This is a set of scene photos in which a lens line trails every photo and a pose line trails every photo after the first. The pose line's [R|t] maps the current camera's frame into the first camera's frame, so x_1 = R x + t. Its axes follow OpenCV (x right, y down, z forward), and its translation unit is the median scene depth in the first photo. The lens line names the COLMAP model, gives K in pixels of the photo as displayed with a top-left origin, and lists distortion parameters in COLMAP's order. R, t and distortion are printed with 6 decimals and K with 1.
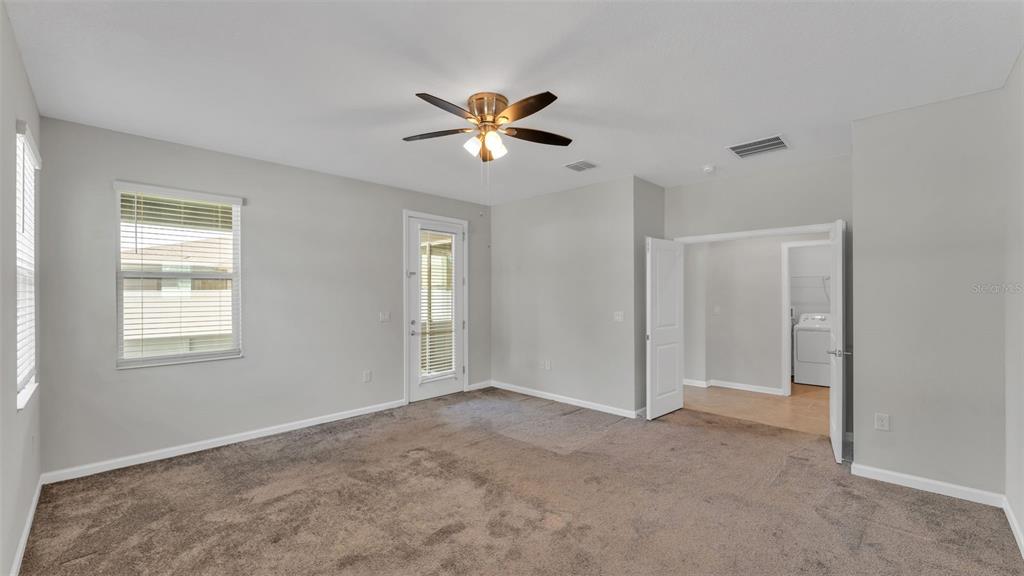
lens RADIAL K [[409.9, 0, 508.0], [0, 409.9, 289.2], [0, 0, 1]] dist [0.000133, 0.000019]
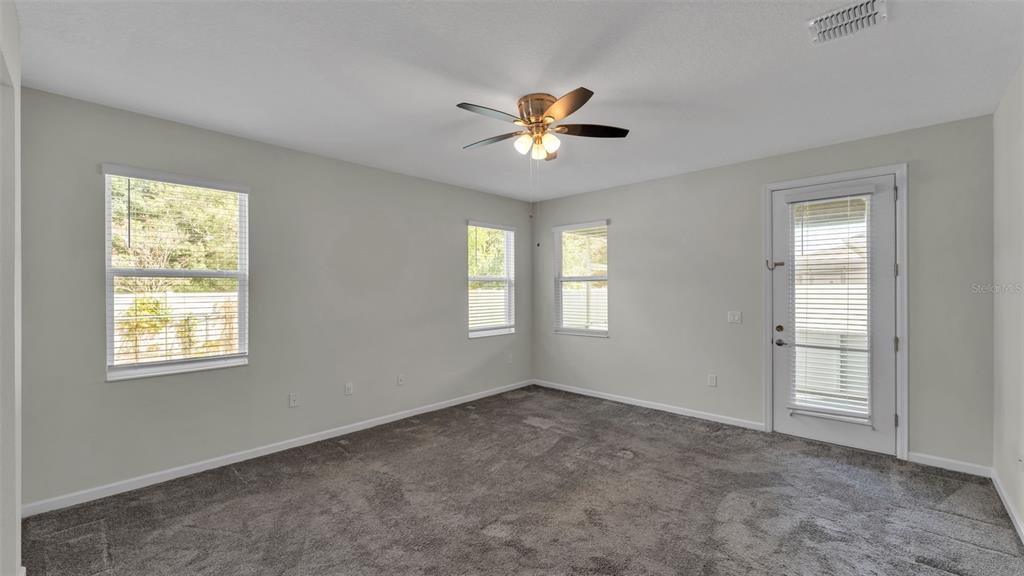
lens RADIAL K [[409.9, 0, 508.0], [0, 409.9, 289.2], [0, 0, 1]] dist [0.000133, 0.000019]
pose [[0.019986, 0.004218, -0.999791, 0.615973], [0.017046, 0.999844, 0.004559, -0.004686], [0.999655, -0.017134, 0.019911, 0.573047]]
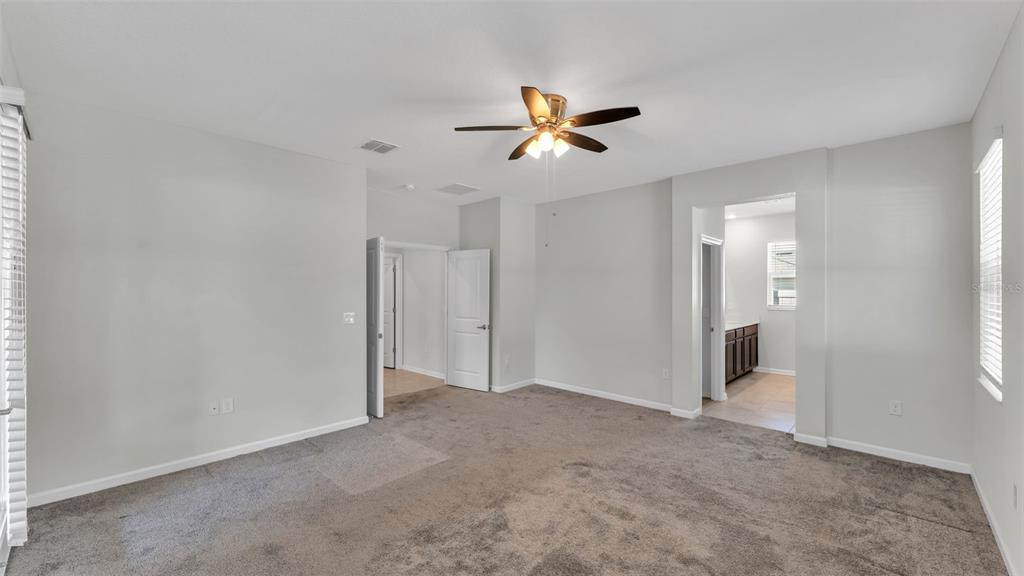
lens RADIAL K [[409.9, 0, 508.0], [0, 409.9, 289.2], [0, 0, 1]] dist [0.000133, 0.000019]
pose [[-0.004284, 0.007392, 0.999964, -0.666002], [-0.004853, 0.999961, -0.007413, 0.008907], [-0.999979, -0.004884, -0.004248, 0.692396]]
